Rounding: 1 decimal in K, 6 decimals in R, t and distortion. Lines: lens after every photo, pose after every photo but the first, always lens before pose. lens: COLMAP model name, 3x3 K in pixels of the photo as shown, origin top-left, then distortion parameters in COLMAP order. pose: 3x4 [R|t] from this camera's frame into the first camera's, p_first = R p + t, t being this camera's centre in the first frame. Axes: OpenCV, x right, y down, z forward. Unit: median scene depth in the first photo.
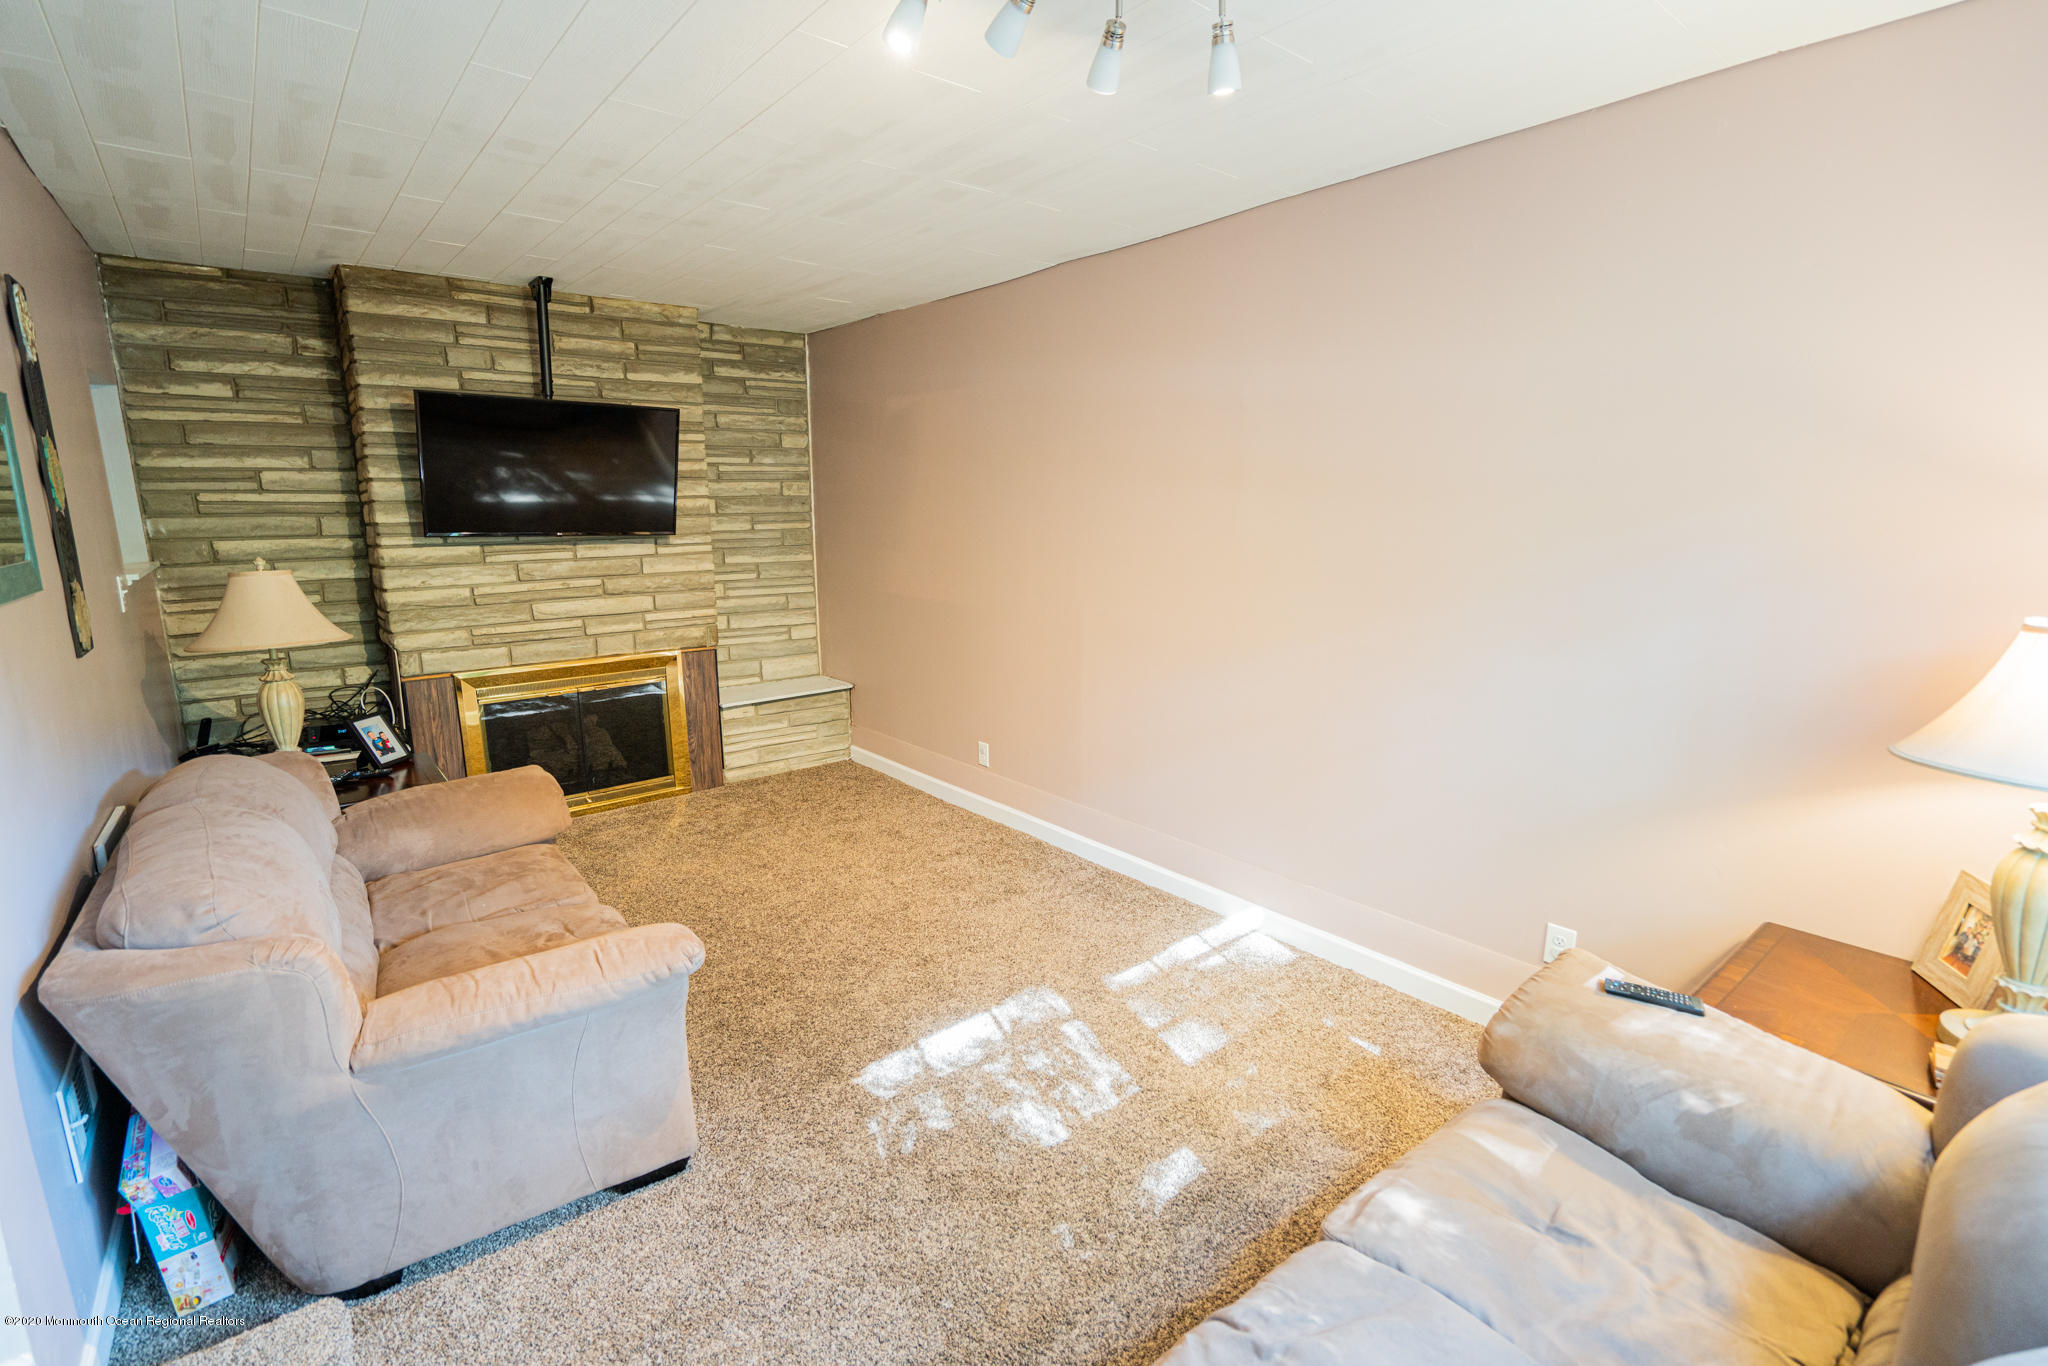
lens RADIAL K [[920.5, 0, 1024.0], [0, 920.5, 683.0], [0, 0, 1]] dist [-0.004524, 0.000047]
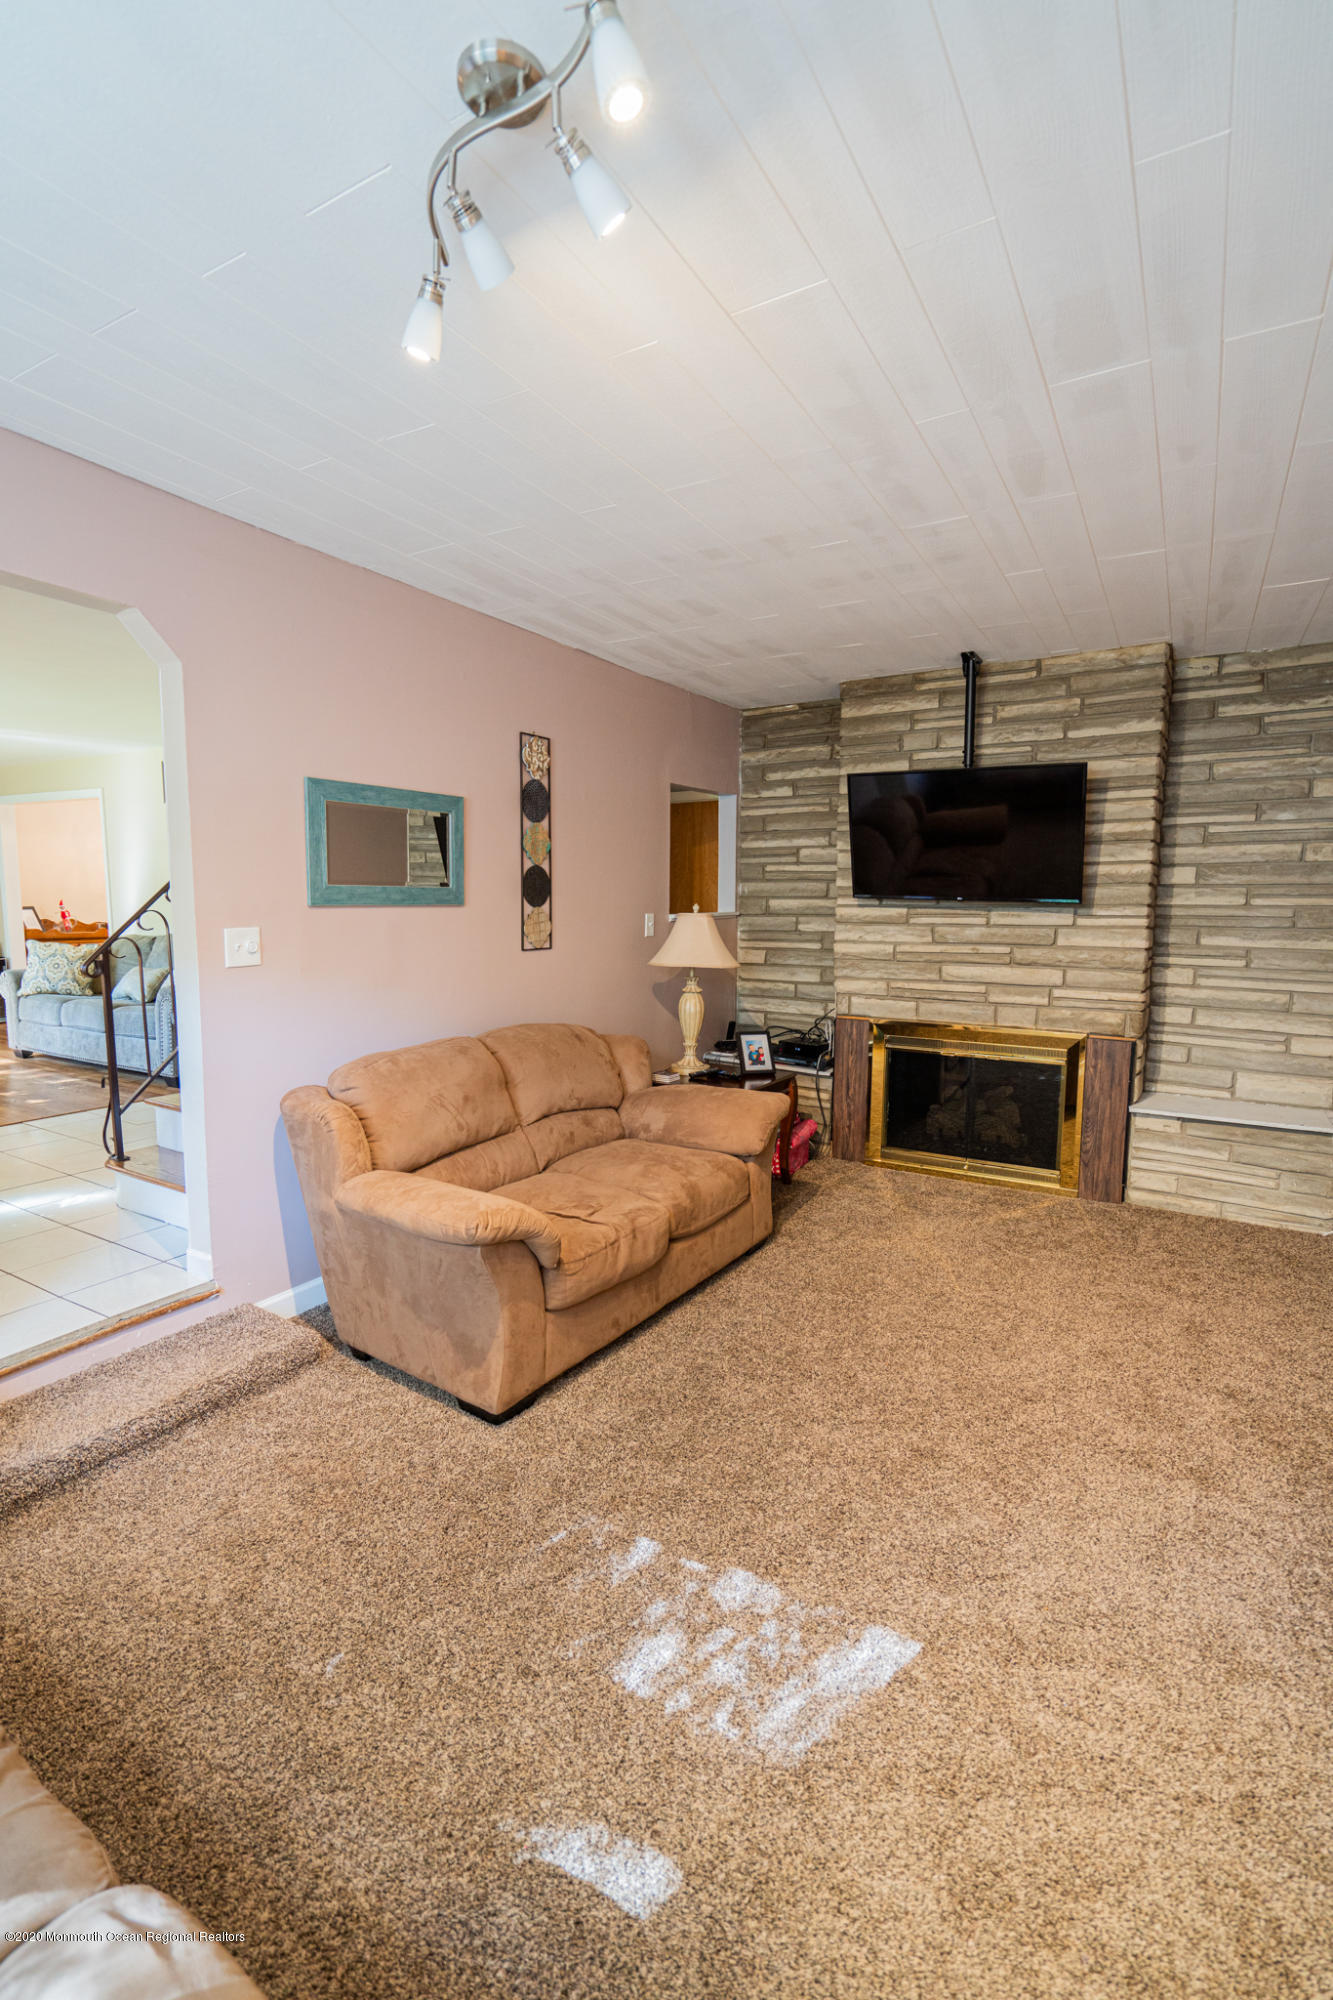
lens RADIAL K [[899.0, 0, 650.6], [0, 899.0, 1002.9], [0, 0, 1]] dist [-0.004524, 0.000047]
pose [[0.333823, 0.117345, -0.935303, 0.317693], [-0.191119, 0.980039, 0.054744, -0.035961], [0.923058, 0.160480, 0.349586, 0.337894]]
